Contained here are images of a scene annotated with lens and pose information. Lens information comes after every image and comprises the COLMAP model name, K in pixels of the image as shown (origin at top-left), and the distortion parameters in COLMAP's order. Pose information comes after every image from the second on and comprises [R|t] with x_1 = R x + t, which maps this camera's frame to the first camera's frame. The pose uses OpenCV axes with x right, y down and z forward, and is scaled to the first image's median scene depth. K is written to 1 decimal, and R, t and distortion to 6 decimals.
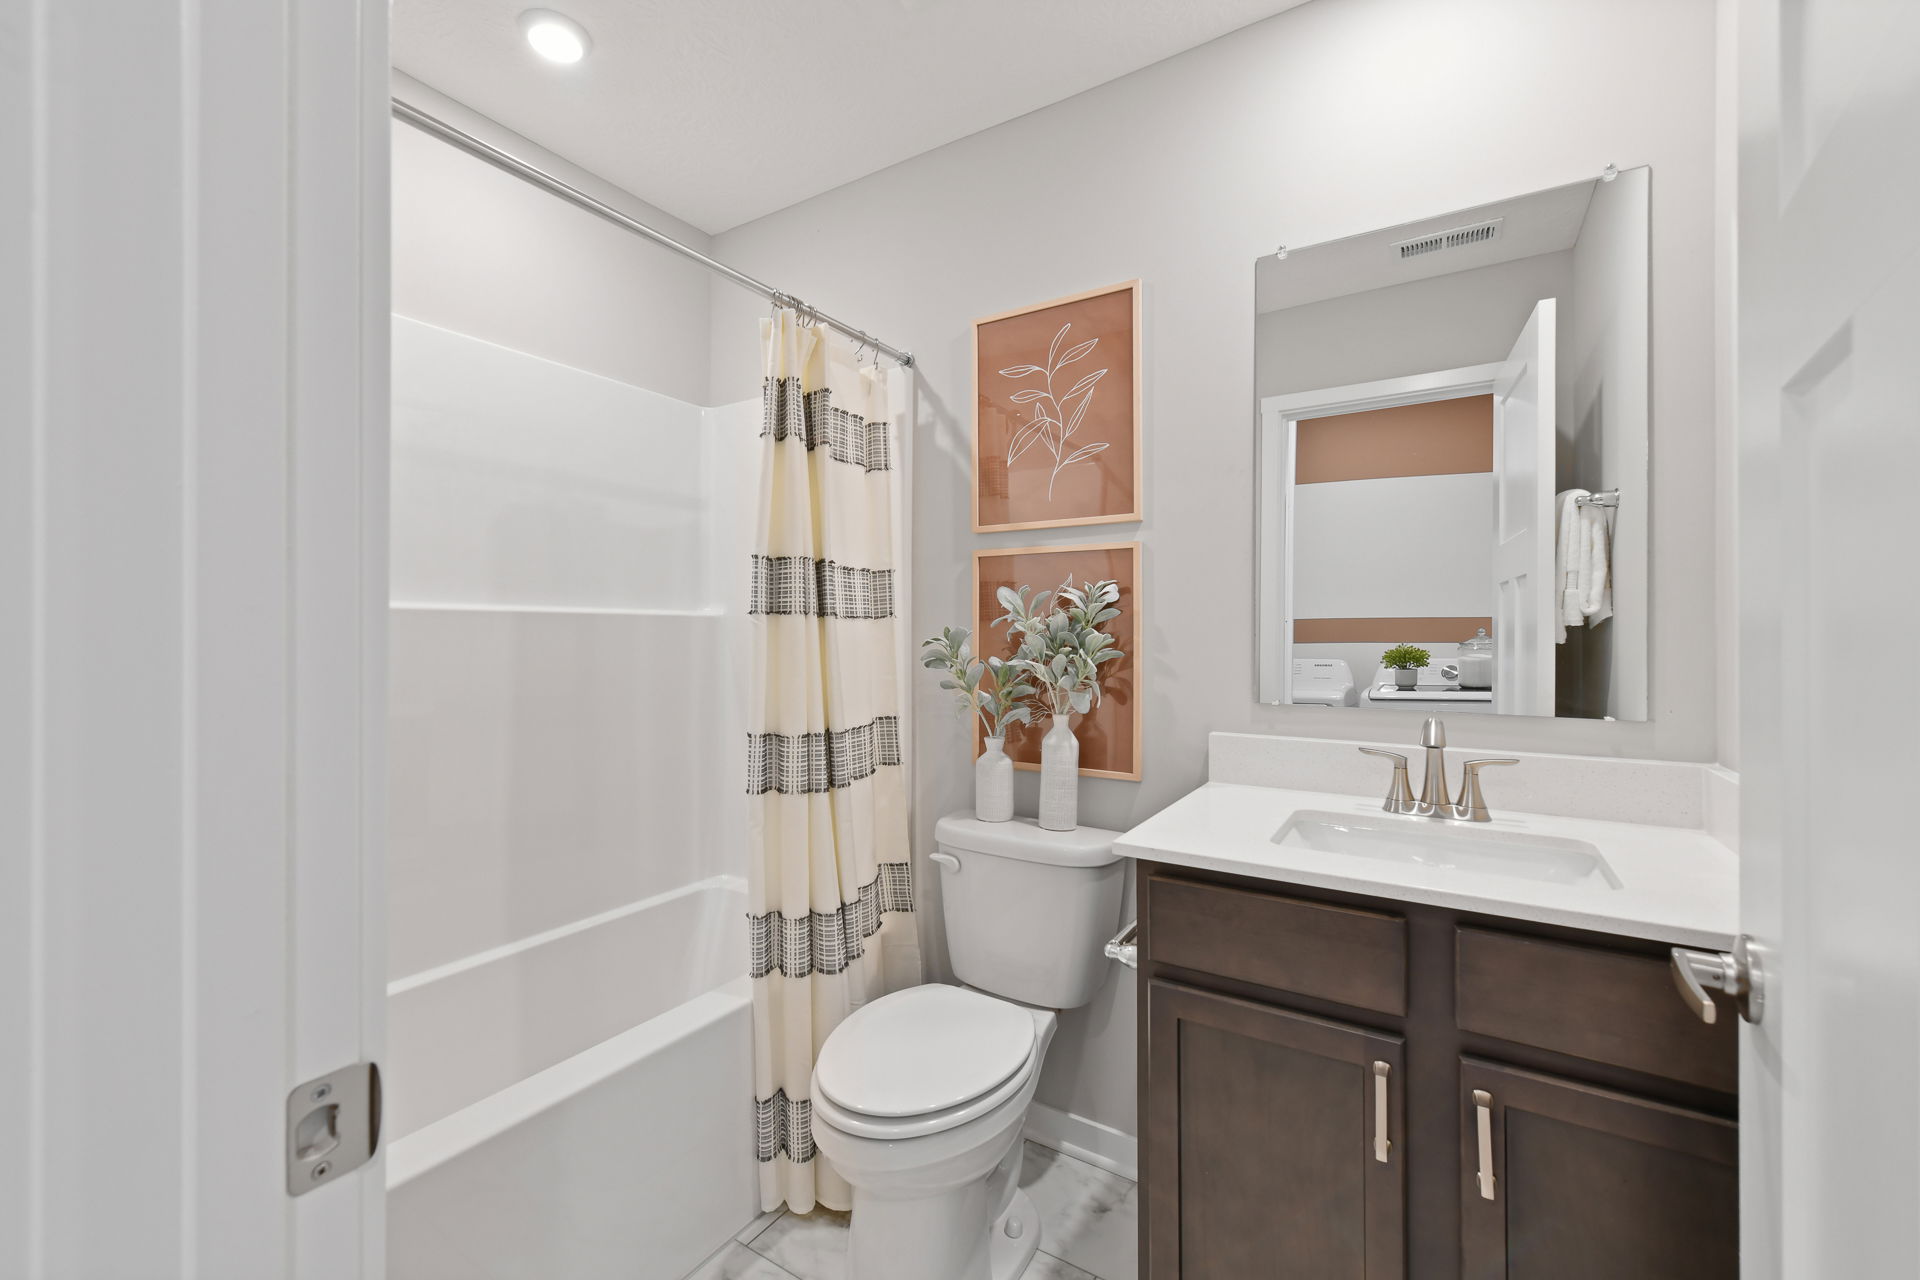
lens RADIAL K [[793.5, 0, 937.5], [0, 793.5, 631.2], [0, 0, 1]] dist [-0.003040, -0.000086]
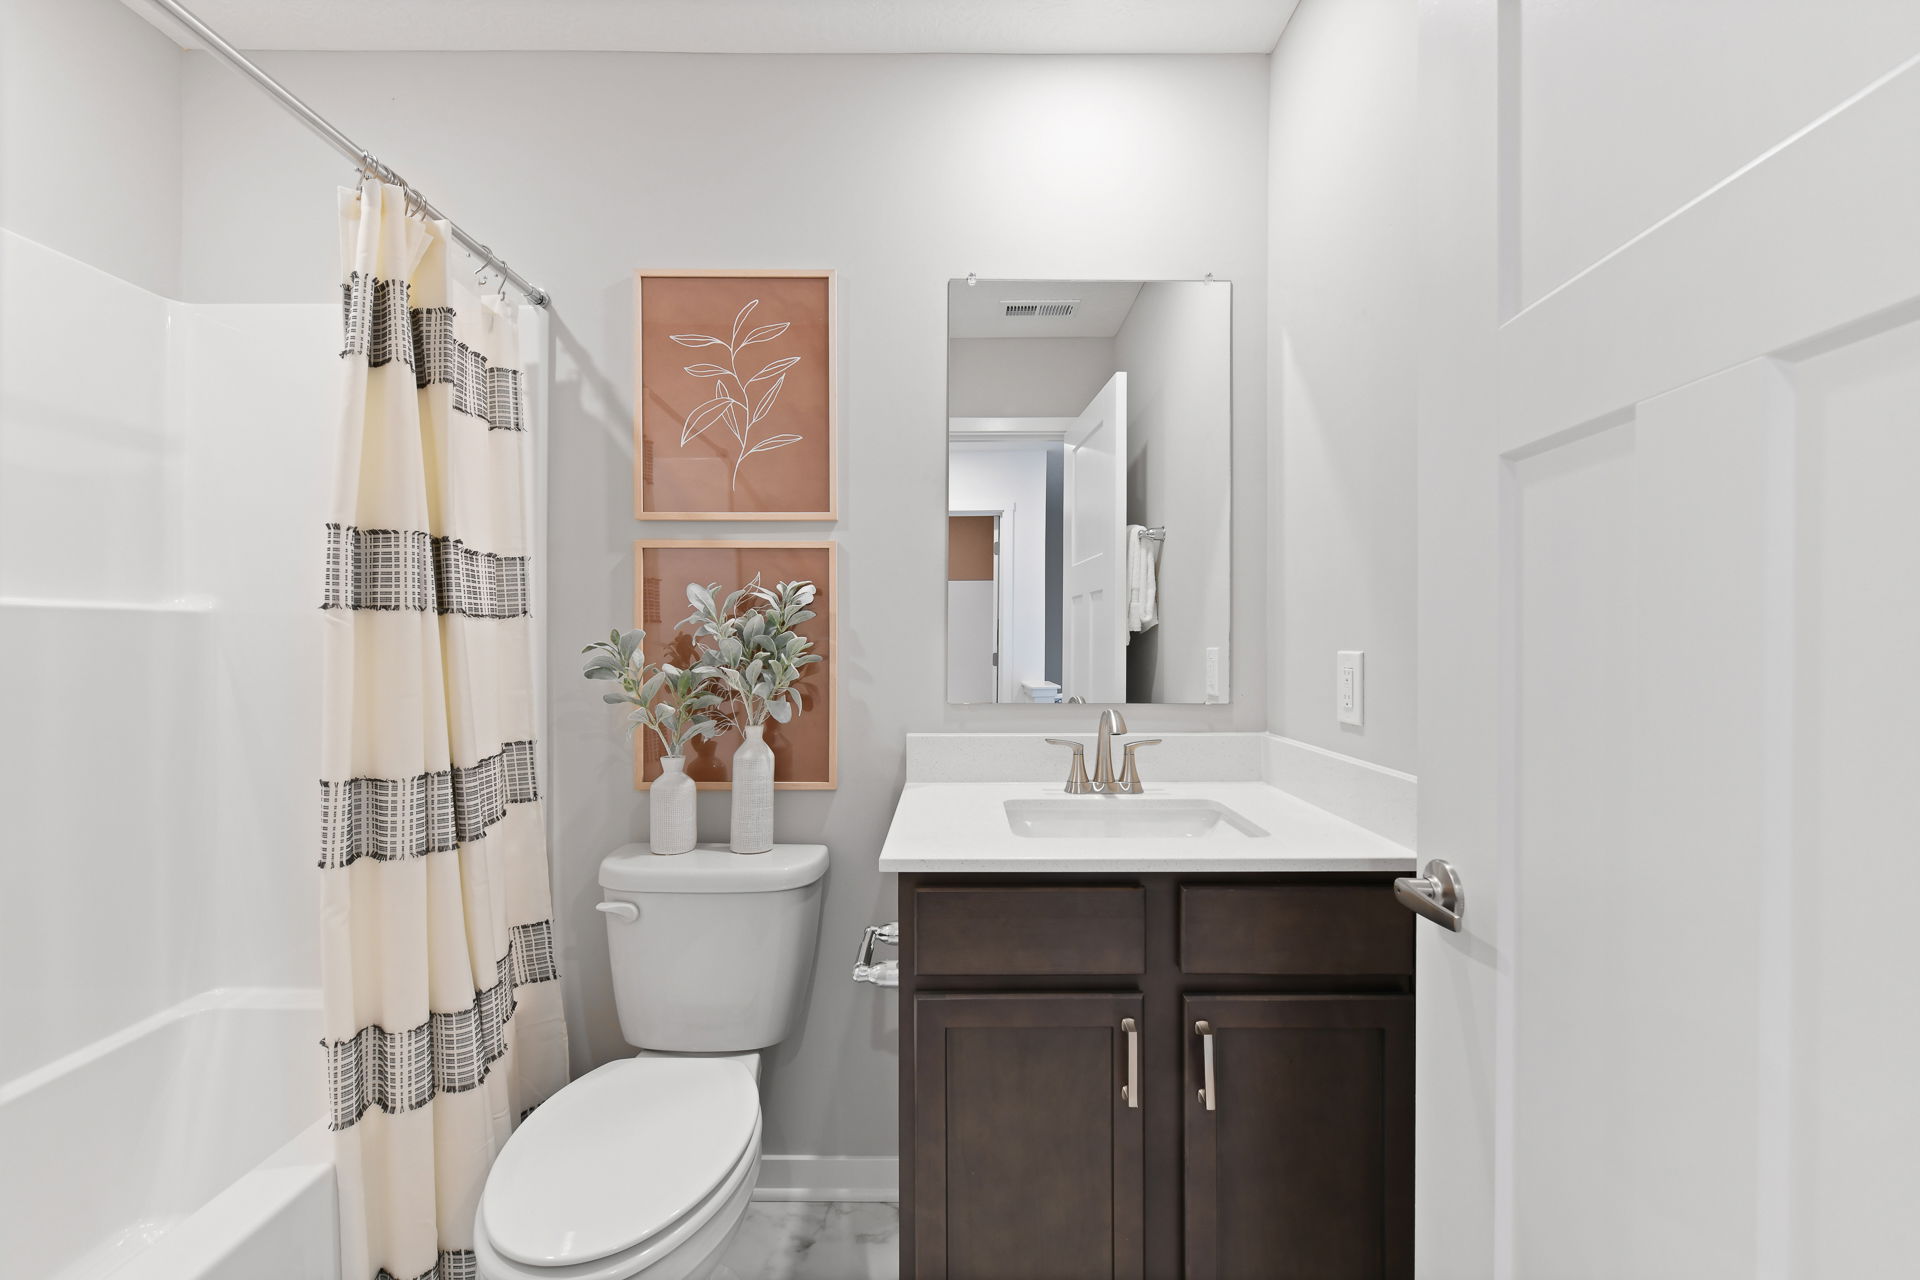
lens RADIAL K [[772.4, 0, 960.0], [0, 772.4, 640.0], [0, 0, 1]] dist [-0.007067, -0.000327]
pose [[0.833780, -0.001617, 0.552095, -0.139194], [-0.001207, 0.999988, 0.004752, 0.001946], [-0.552096, -0.004628, 0.833768, 0.130806]]
